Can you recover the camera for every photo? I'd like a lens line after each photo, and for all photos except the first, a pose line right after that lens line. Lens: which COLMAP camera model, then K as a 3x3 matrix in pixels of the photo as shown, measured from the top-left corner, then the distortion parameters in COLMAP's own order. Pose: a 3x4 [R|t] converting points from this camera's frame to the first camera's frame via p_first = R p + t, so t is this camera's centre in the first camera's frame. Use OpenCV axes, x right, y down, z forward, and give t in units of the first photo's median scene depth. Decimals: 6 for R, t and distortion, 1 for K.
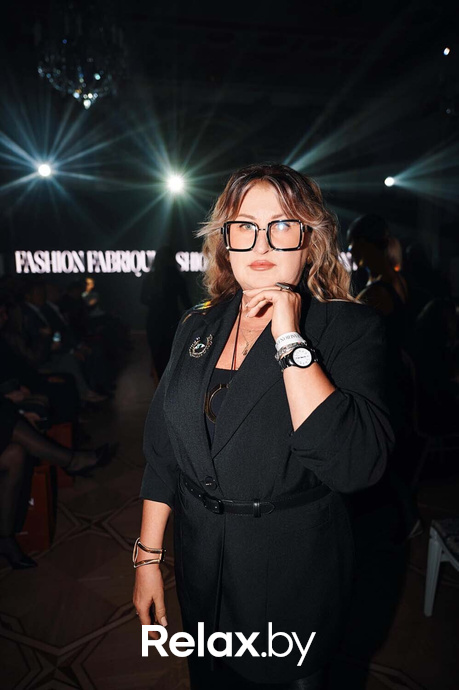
lens RADIAL K [[464.3, 0, 229.5], [0, 464.3, 345.0], [0, 0, 1]] dist [-0.005973, -0.001498]
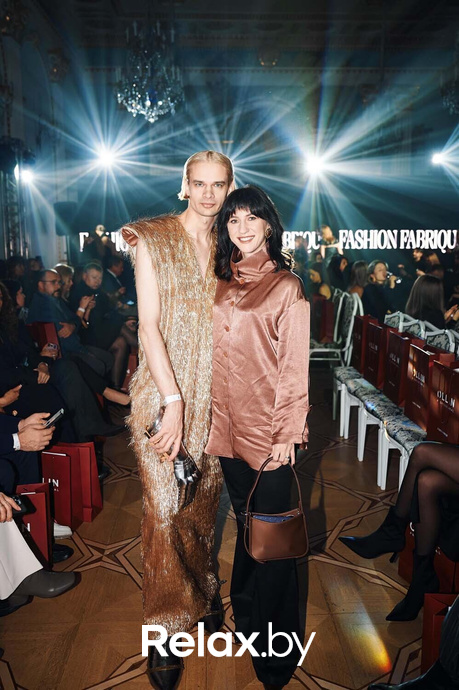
lens RADIAL K [[569.4, 0, 232.7], [0, 569.4, 315.8], [0, 0, 1]] dist [0.001717, 0.000817]
pose [[0.993137, 0.005124, -0.116846, 0.111186], [-0.010637, 0.998856, -0.046612, 0.104555], [0.116473, 0.047535, 0.992056, -0.549379]]
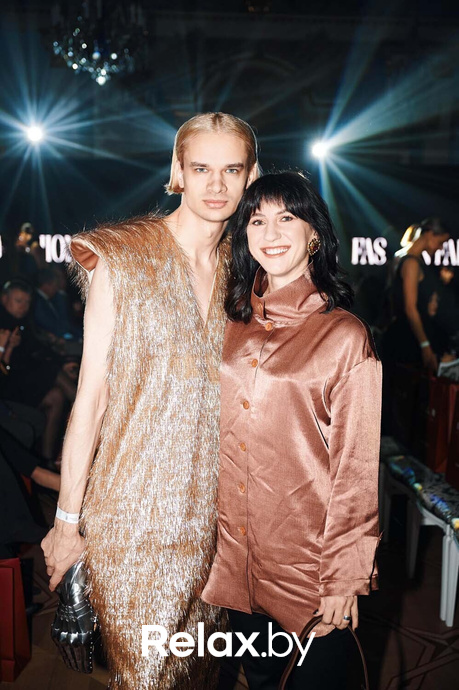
lens RADIAL K [[761.0, 0, 229.5], [0, 761.0, 345.0], [0, 0, 1]] dist [-0.000726, -0.000518]
pose [[0.996793, 0.016663, -0.078266, 0.080321], [-0.020800, 0.998413, -0.052337, 0.087939], [0.077270, 0.053797, 0.995558, -0.485606]]
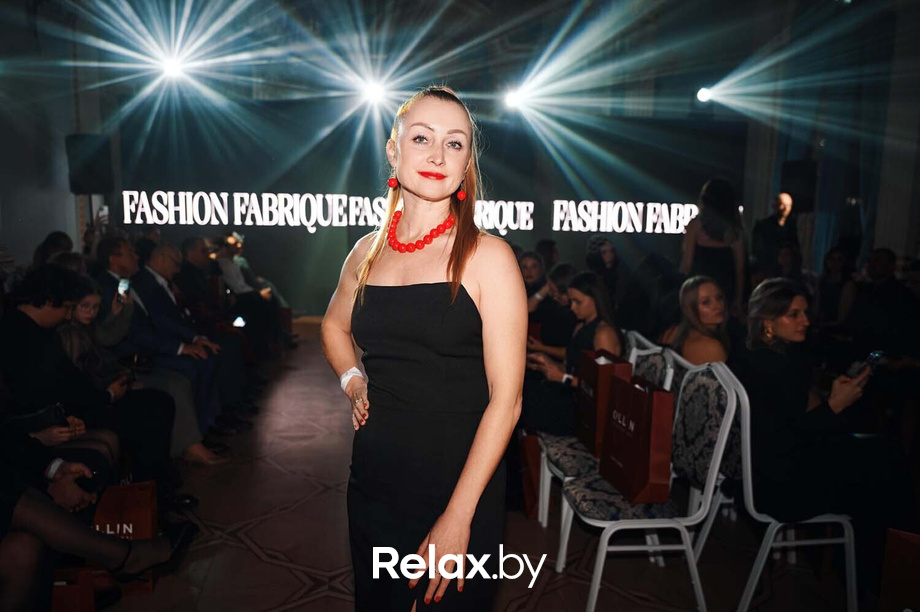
lens RADIAL K [[699.8, 0, 455.6], [0, 699.8, 308.6], [0, 0, 1]] dist [-0.003242, -0.000096]
pose [[0.999776, 0.019696, -0.007790, 0.024434], [-0.020007, 0.998915, -0.042049, -0.011995], [0.006953, 0.042196, 0.999085, 0.071772]]
